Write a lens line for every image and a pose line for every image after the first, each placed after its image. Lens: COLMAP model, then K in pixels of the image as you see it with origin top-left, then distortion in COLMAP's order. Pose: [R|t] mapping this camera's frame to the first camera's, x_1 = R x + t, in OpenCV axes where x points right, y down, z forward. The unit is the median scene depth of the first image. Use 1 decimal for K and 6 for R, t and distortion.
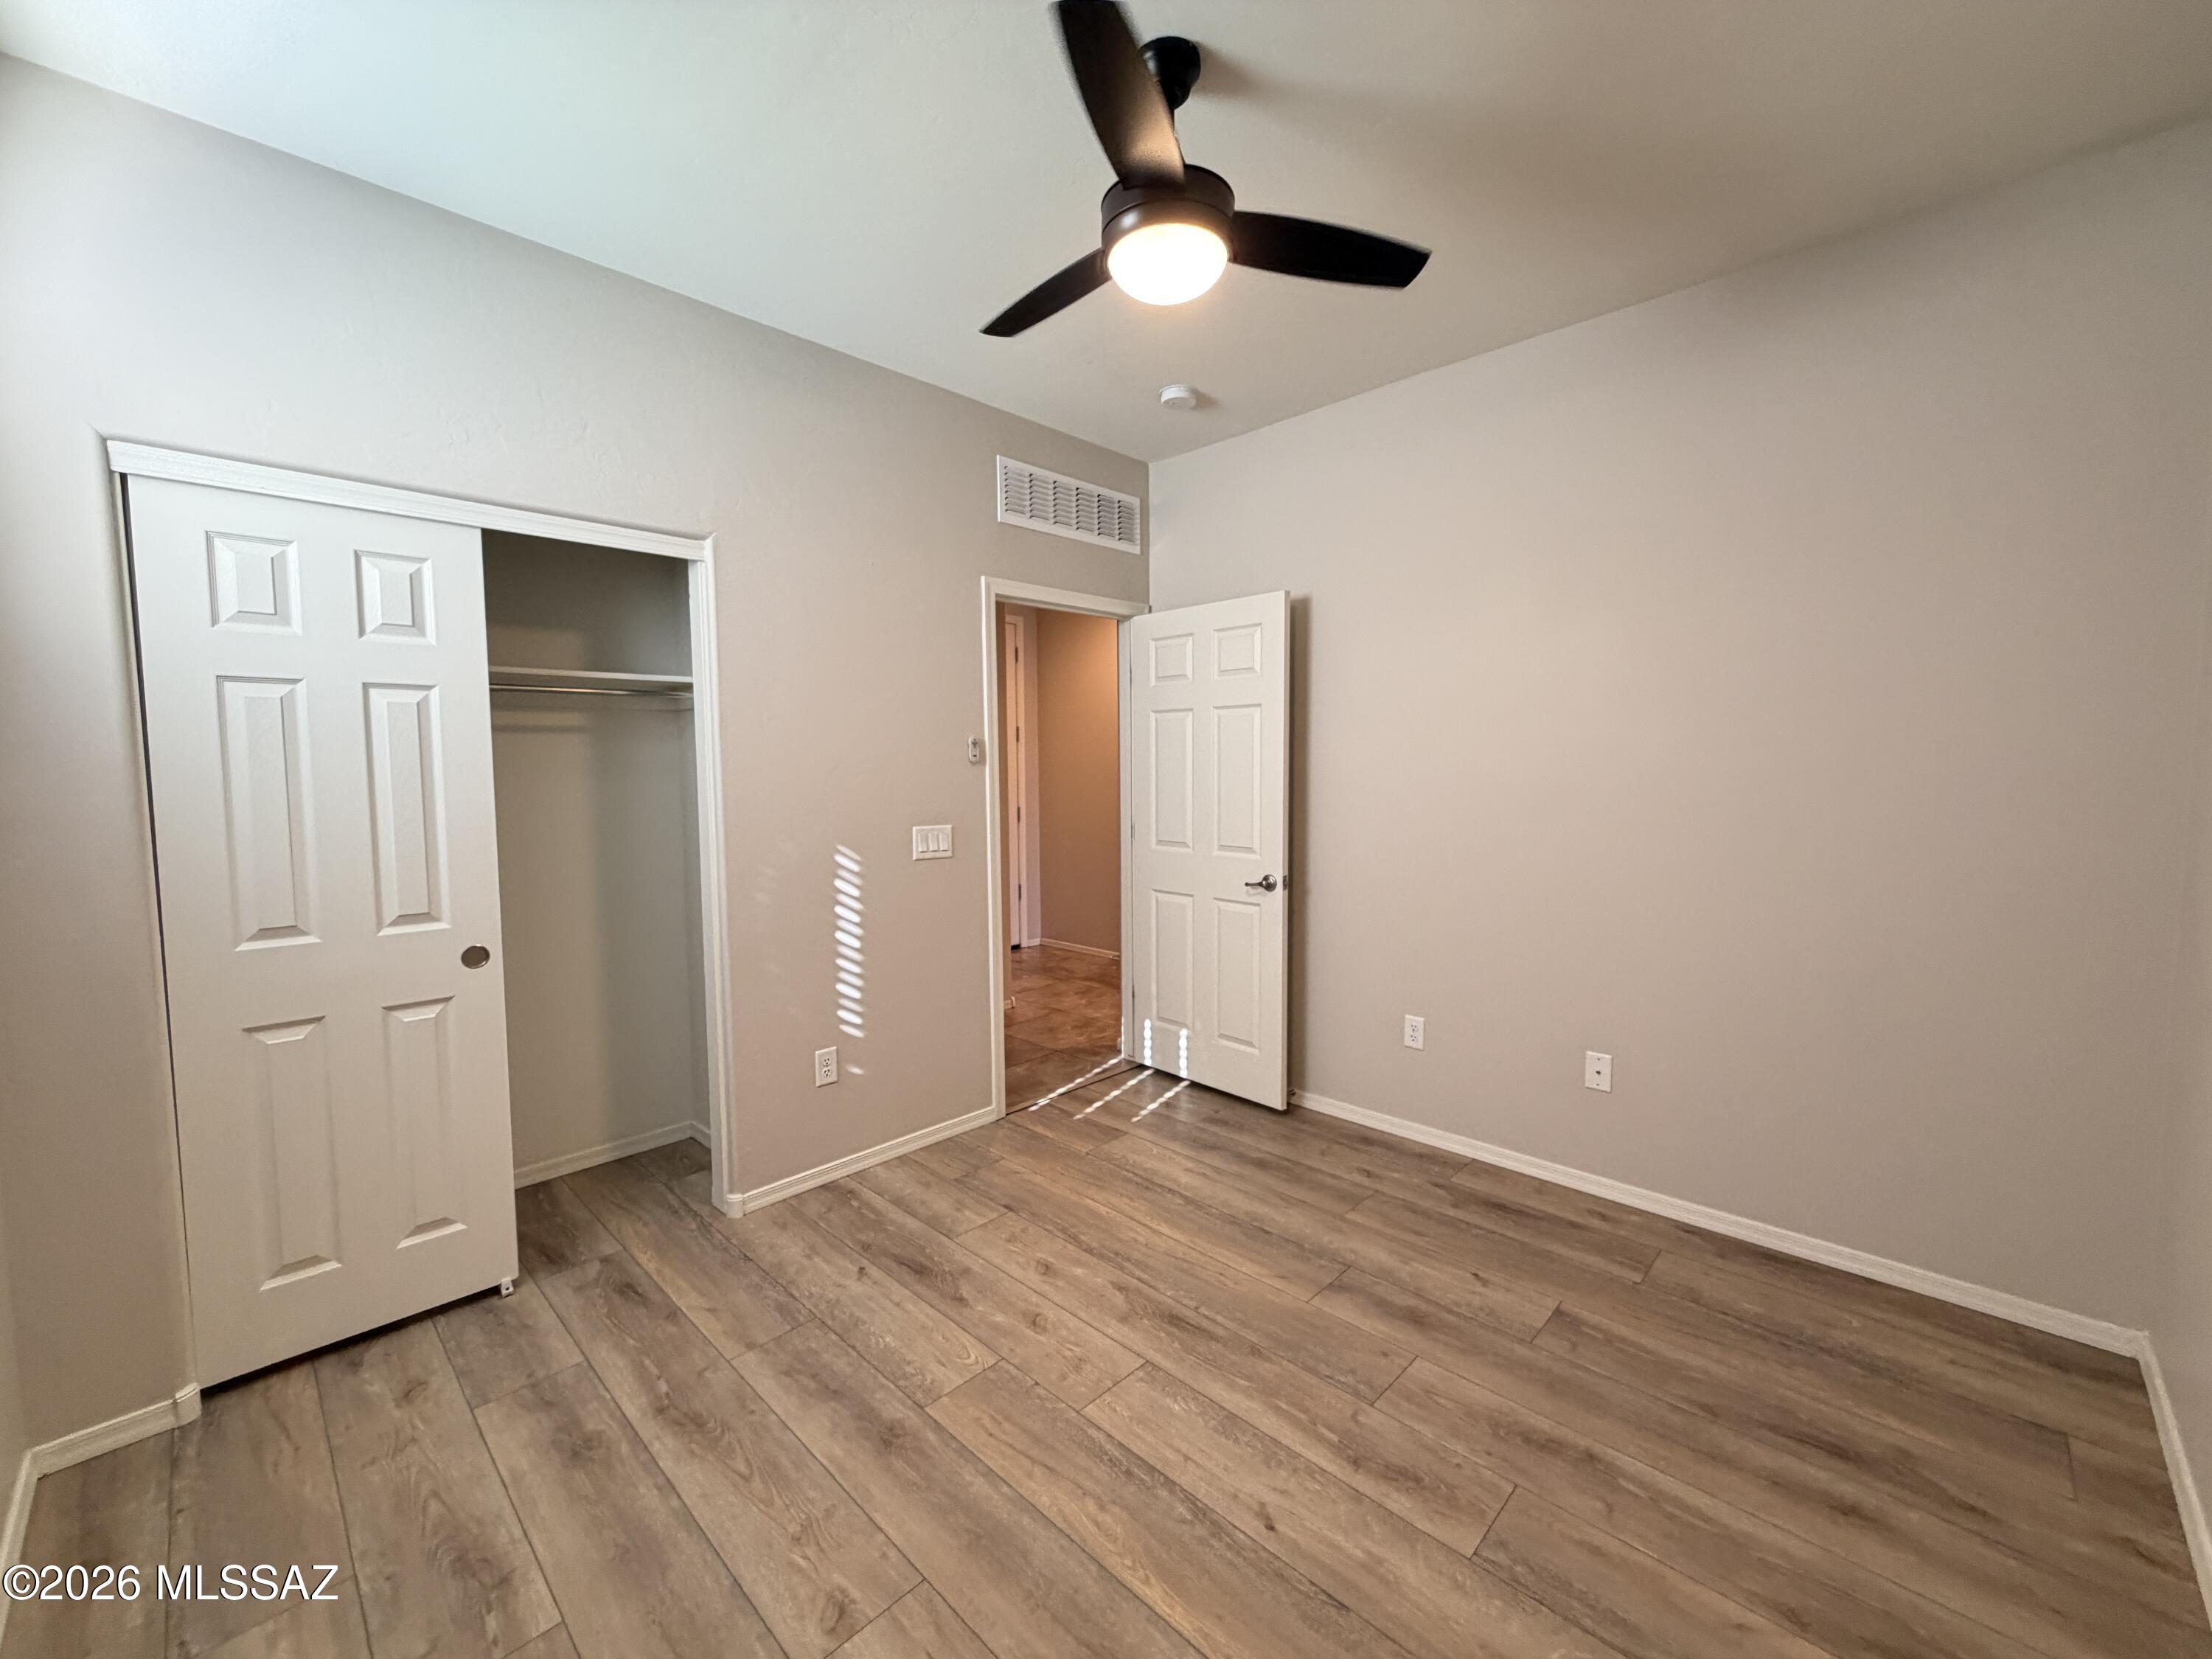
lens RADIAL K [[884.9, 0, 1099.8], [0, 884.9, 824.7], [0, 0, 1]] dist [-0.000287, 0.000218]
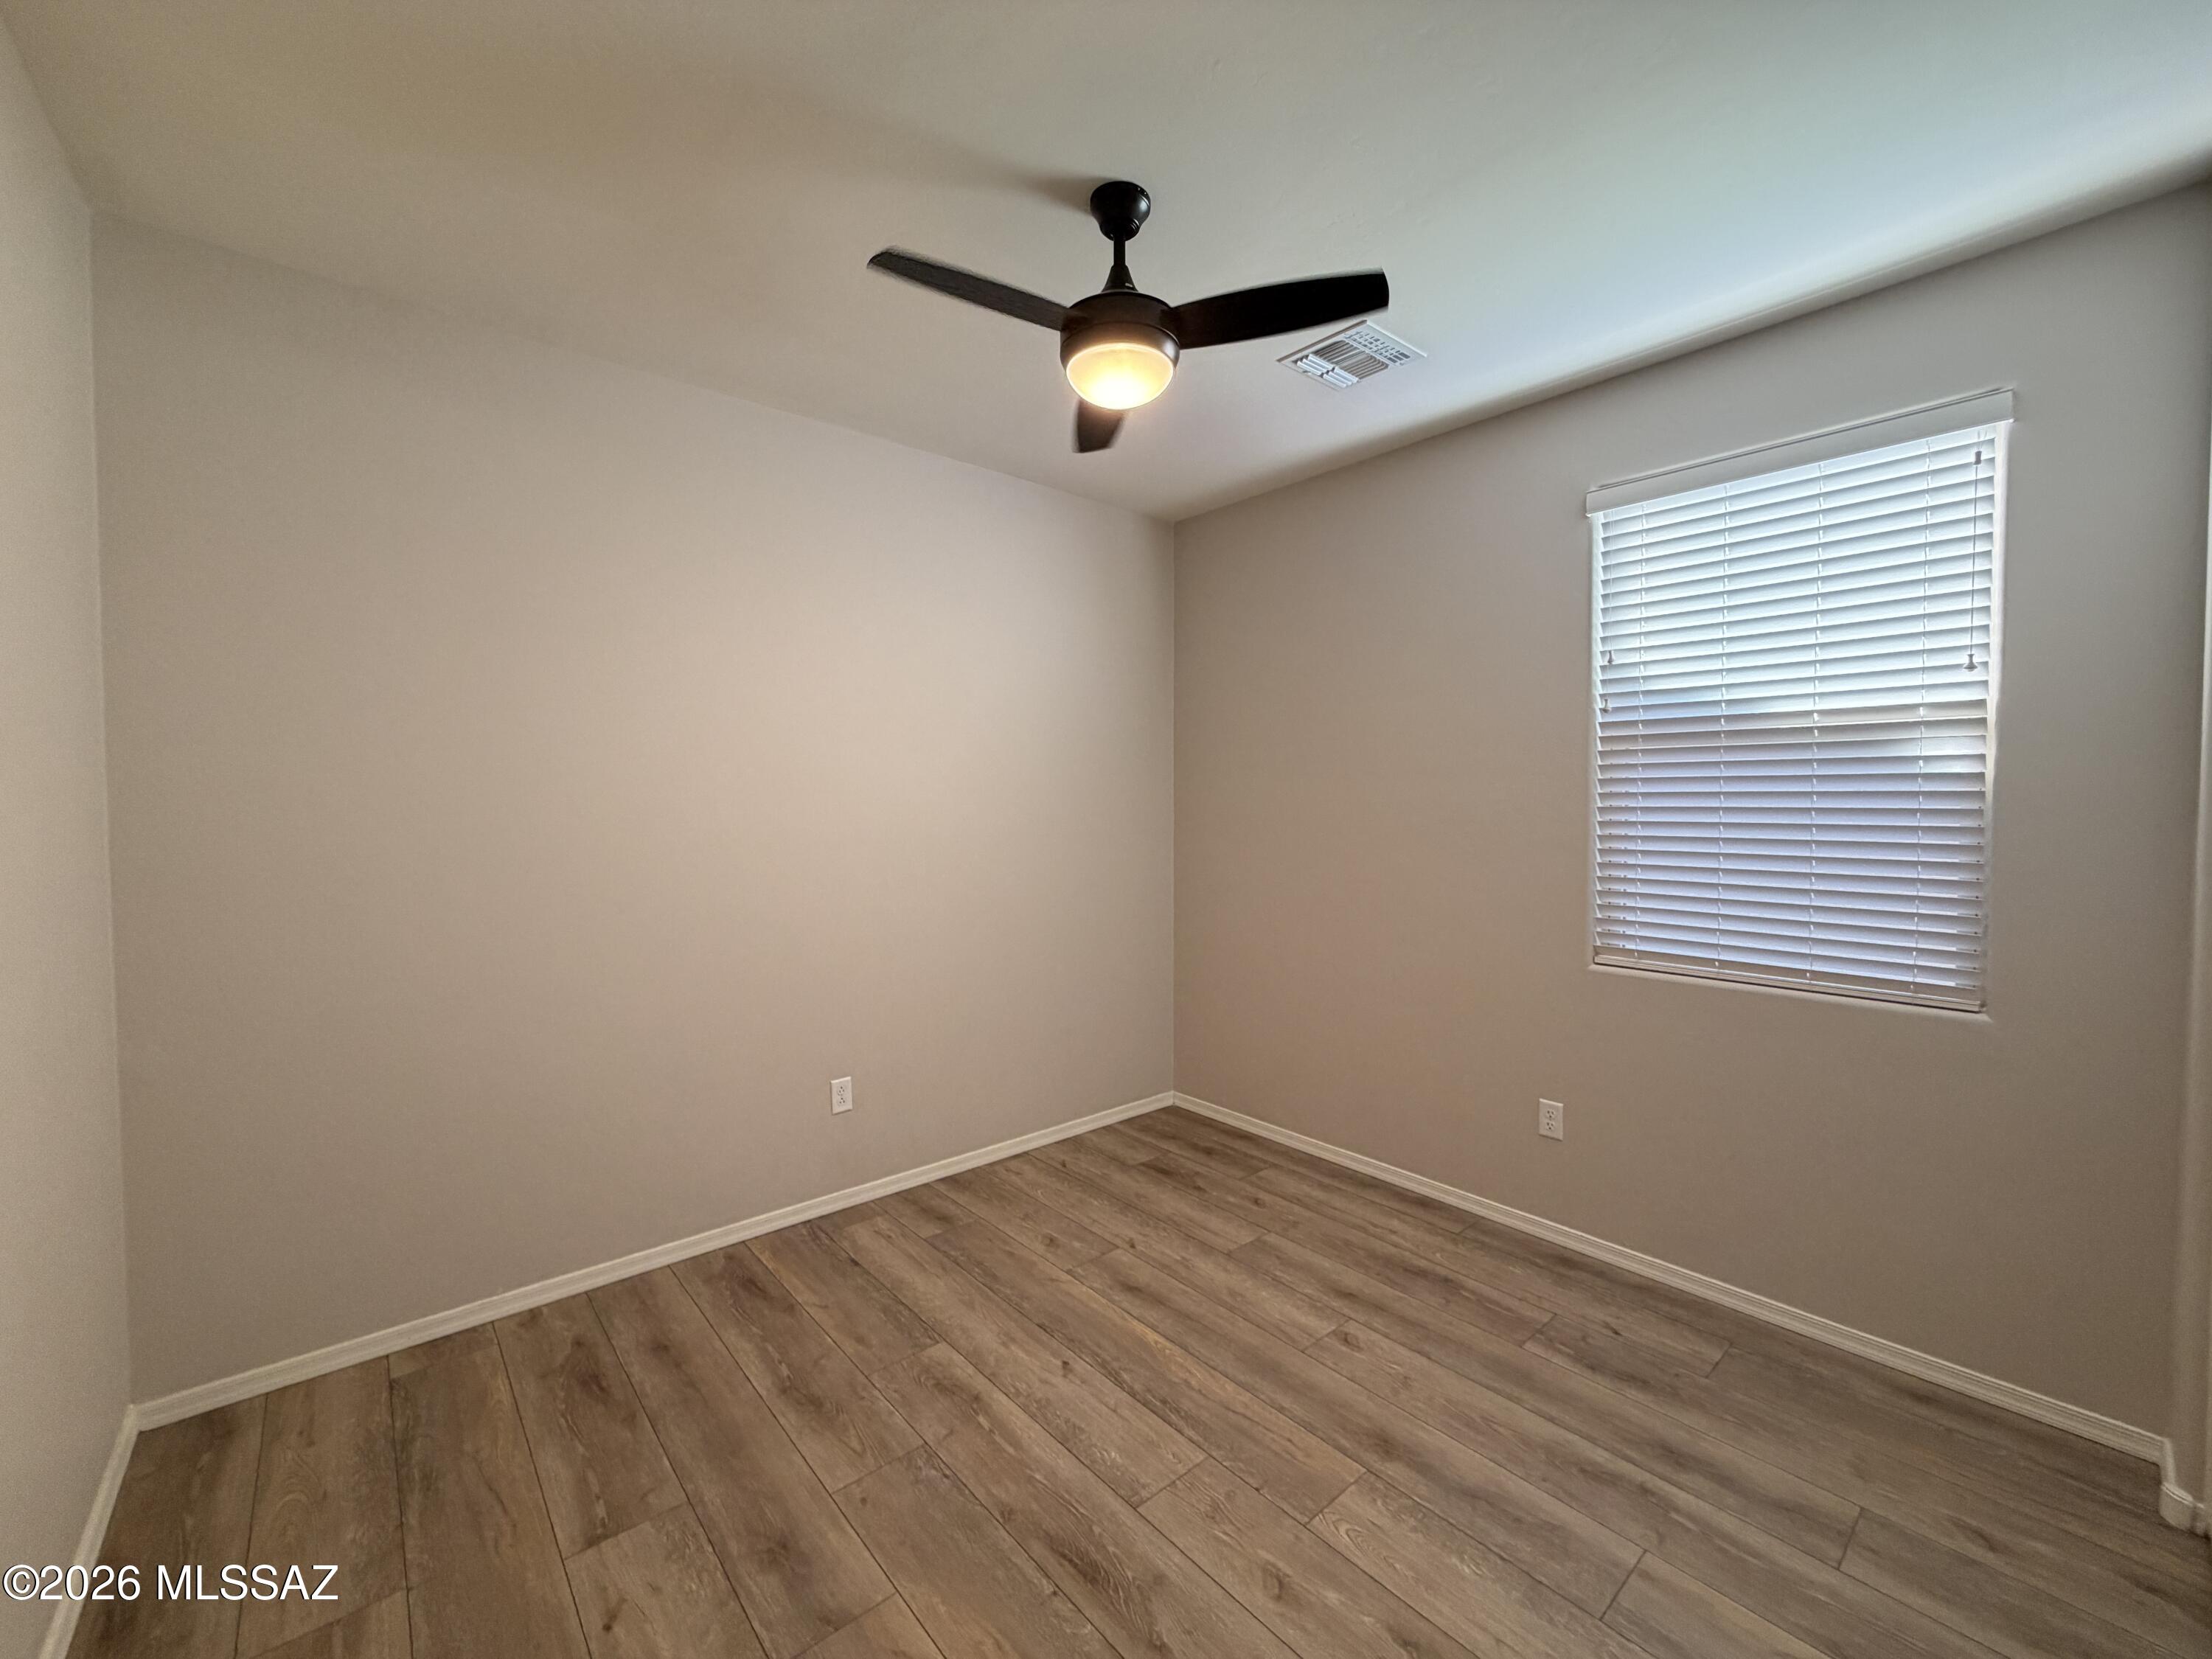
lens RADIAL K [[884.9, 0, 1099.8], [0, 884.9, 824.7], [0, 0, 1]] dist [-0.000287, 0.000218]
pose [[-0.996198, 0.007296, 0.086807, 0.008877], [0.015479, 0.995455, 0.093965, -0.164160], [-0.085726, 0.094952, -0.991784, 1.990066]]
